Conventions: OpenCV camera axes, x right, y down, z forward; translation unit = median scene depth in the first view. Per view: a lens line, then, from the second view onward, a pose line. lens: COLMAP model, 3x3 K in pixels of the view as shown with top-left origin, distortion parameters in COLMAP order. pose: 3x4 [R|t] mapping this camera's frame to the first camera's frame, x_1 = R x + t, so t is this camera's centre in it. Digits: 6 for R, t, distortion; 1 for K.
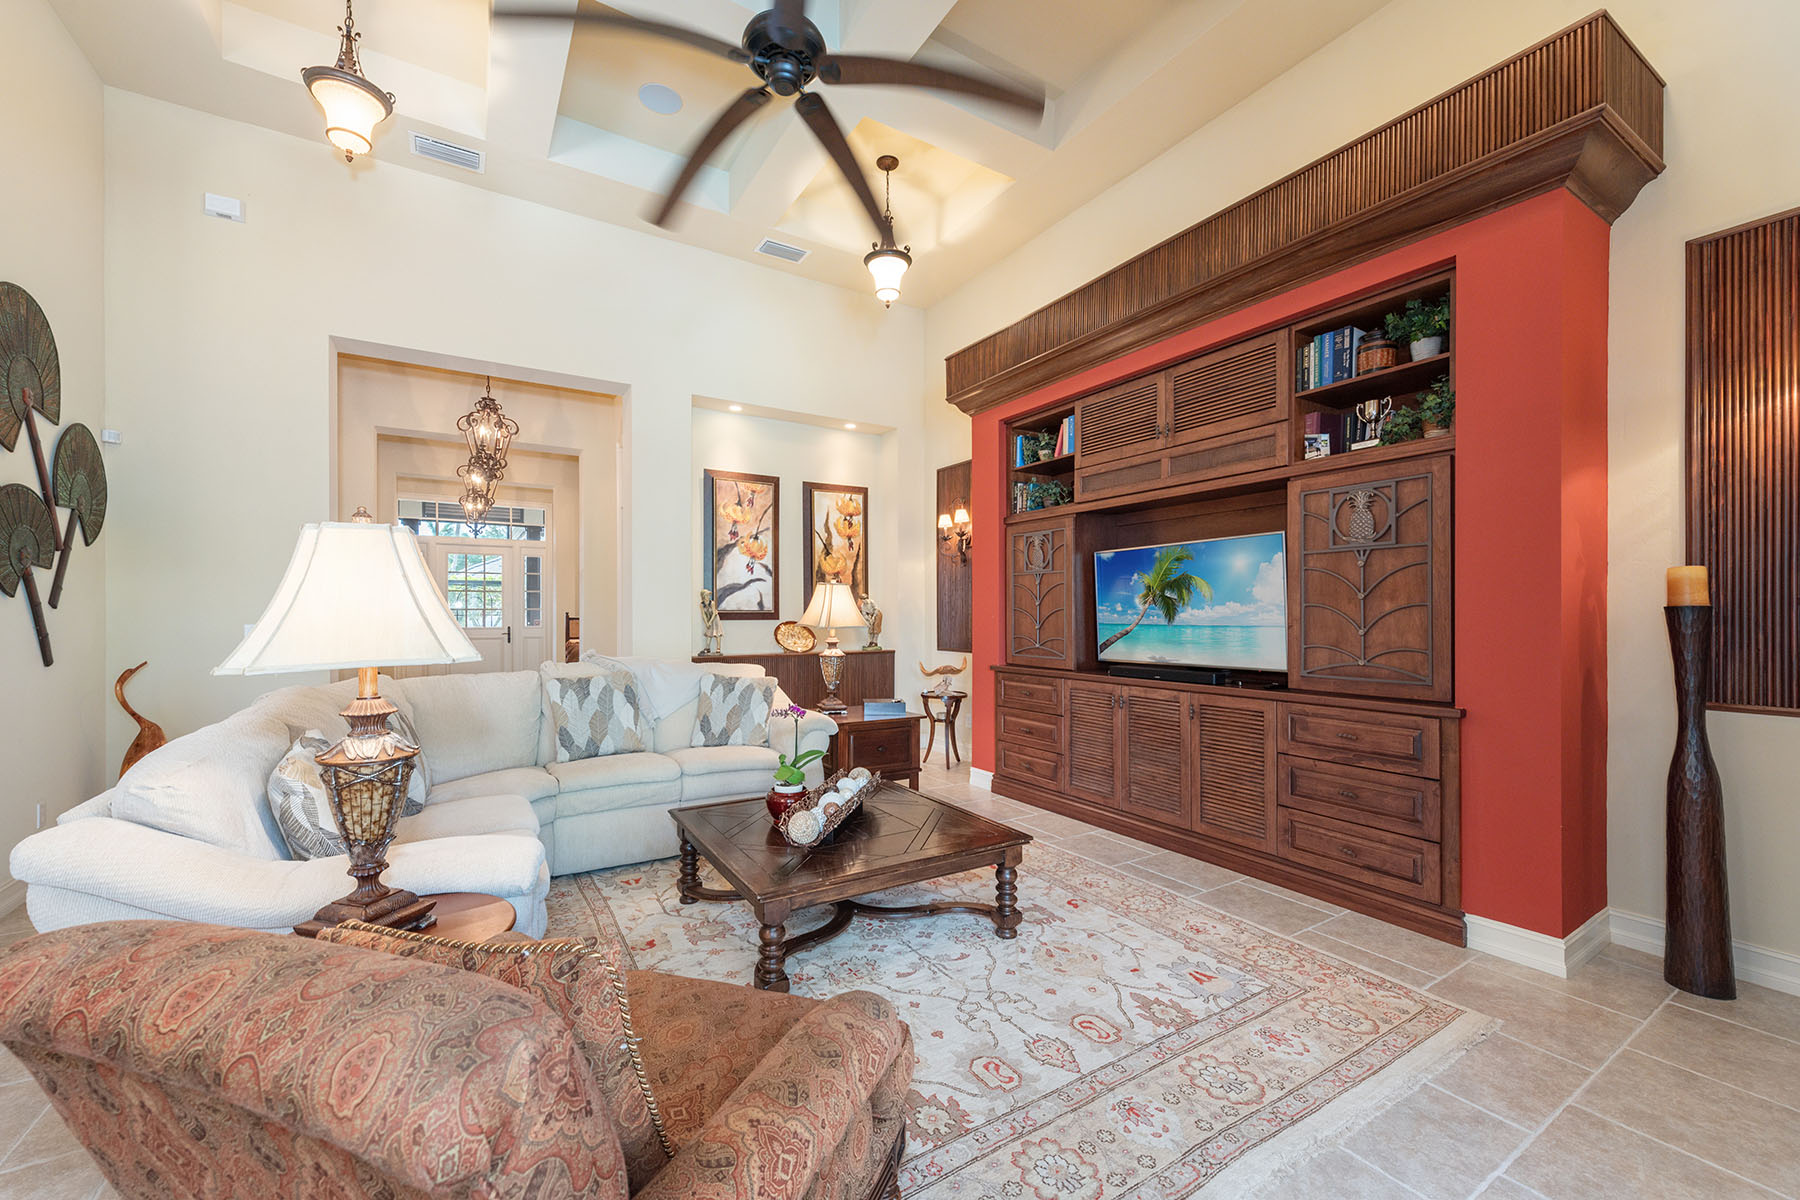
lens RADIAL K [[700.7, 0, 891.5], [0, 700.7, 609.3], [0, 0, 1]] dist [0.011671, -0.002305]
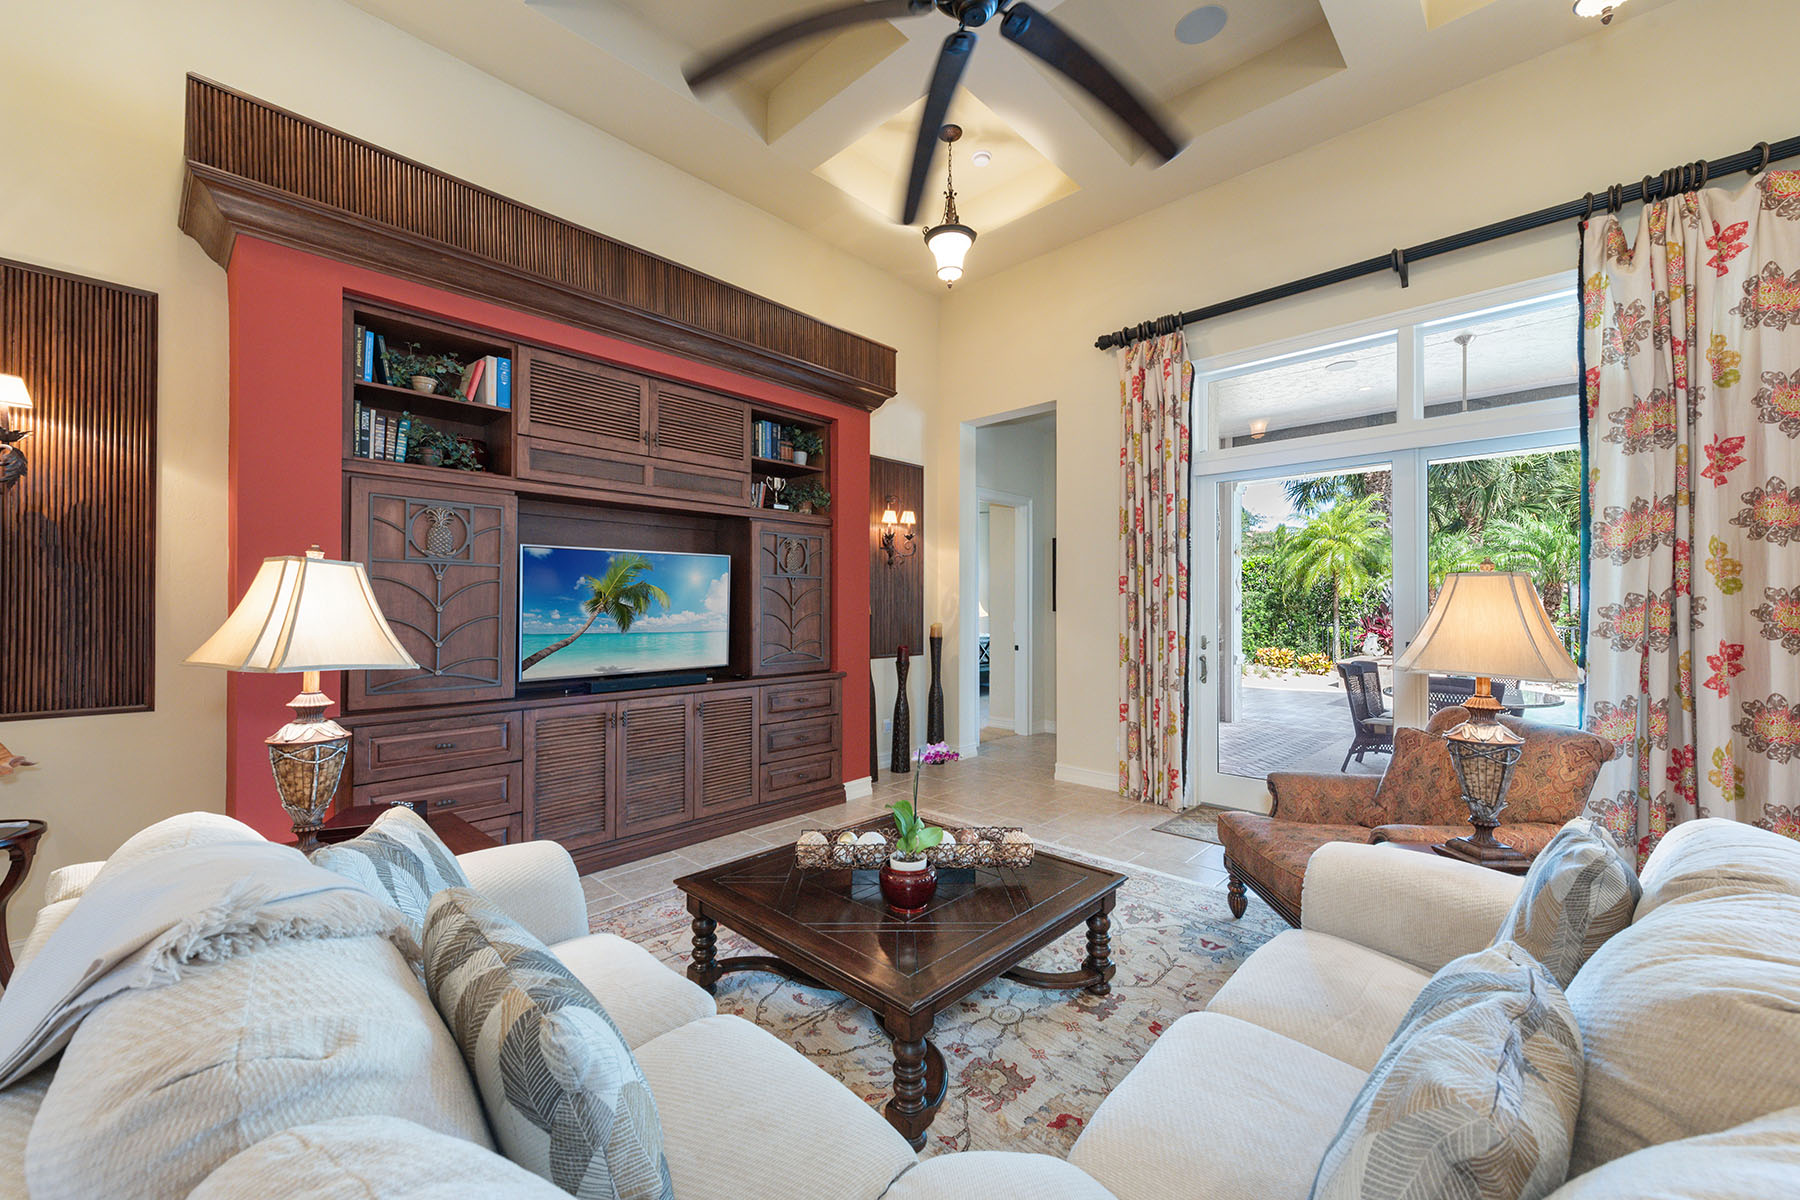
lens RADIAL K [[700.7, 0, 888.7], [0, 700.7, 605.9], [0, 0, 1]] dist [0.011671, -0.002305]
pose [[-0.253042, 0.005114, 0.967442, -0.628069], [-0.006337, 0.999956, -0.006944, -0.010912], [-0.967434, -0.007888, -0.252999, 0.873479]]
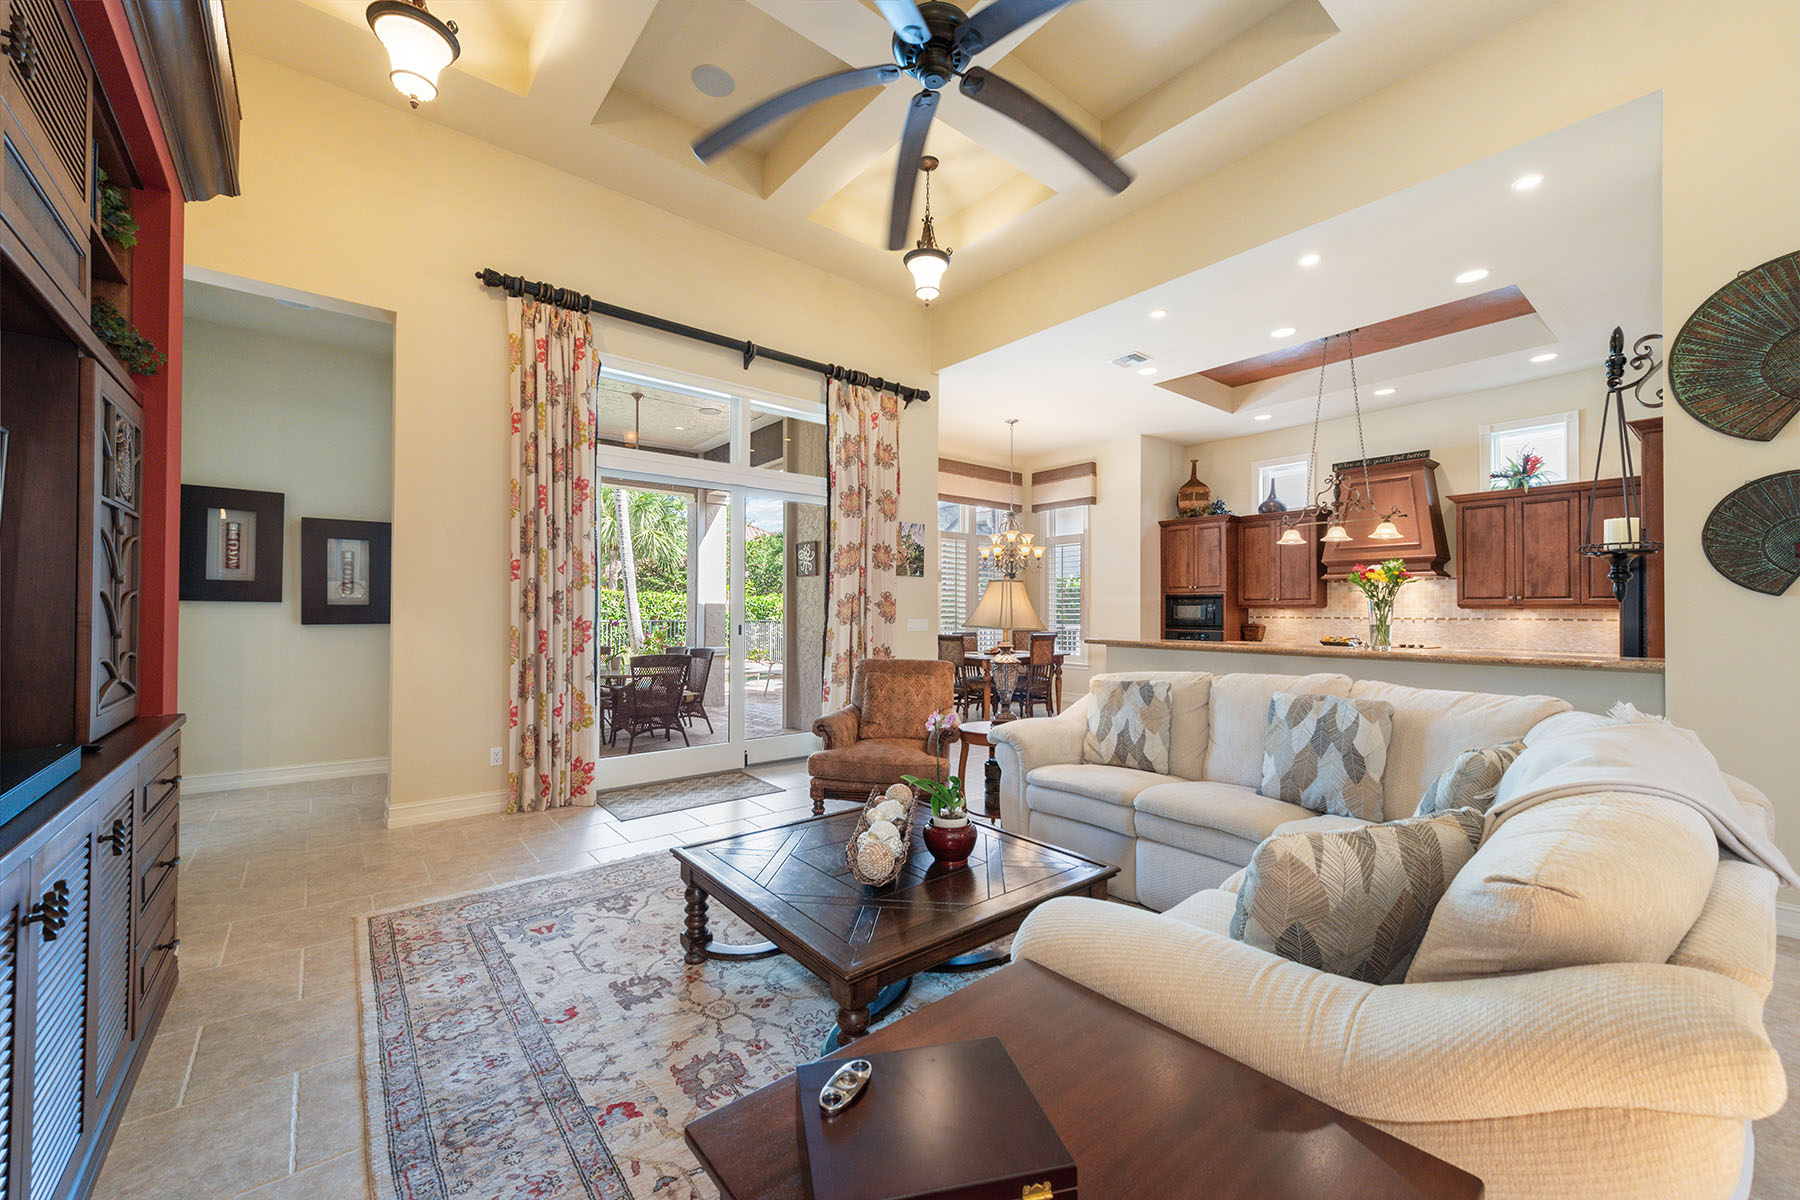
lens RADIAL K [[700.7, 0, 892.3], [0, 700.7, 603.3], [0, 0, 1]] dist [0.011671, -0.002305]
pose [[-0.991437, -0.006623, -0.130416, 0.022470], [-0.004119, 0.999802, -0.019461, 0.011687], [0.130519, -0.018757, -0.991268, 1.301176]]
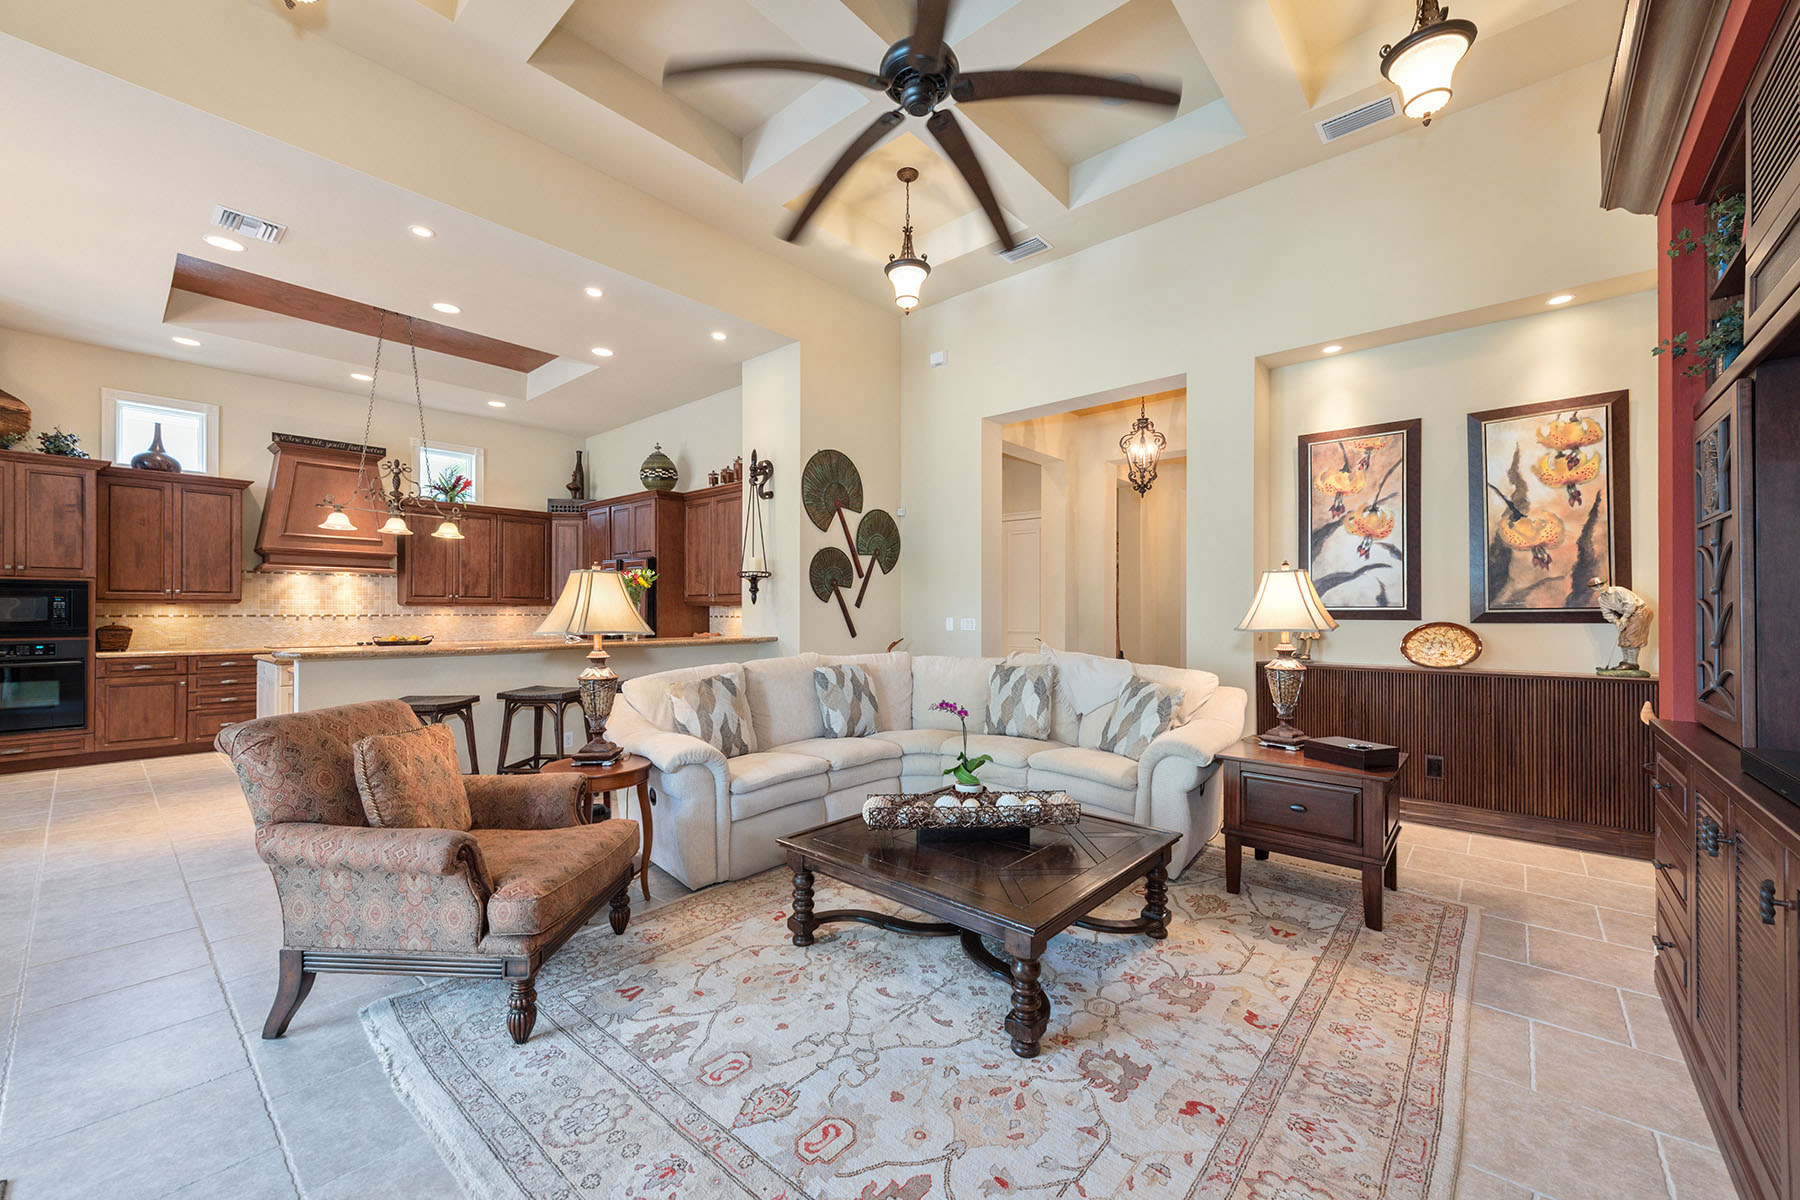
lens RADIAL K [[700.7, 0, 896.7], [0, 700.7, 610.7], [0, 0, 1]] dist [0.011671, -0.002305]
pose [[0.297712, -0.000480, -0.954656, 0.550922], [0.004828, 0.999988, 0.001003, 0.002998], [0.954644, -0.004907, 0.297711, 0.437925]]
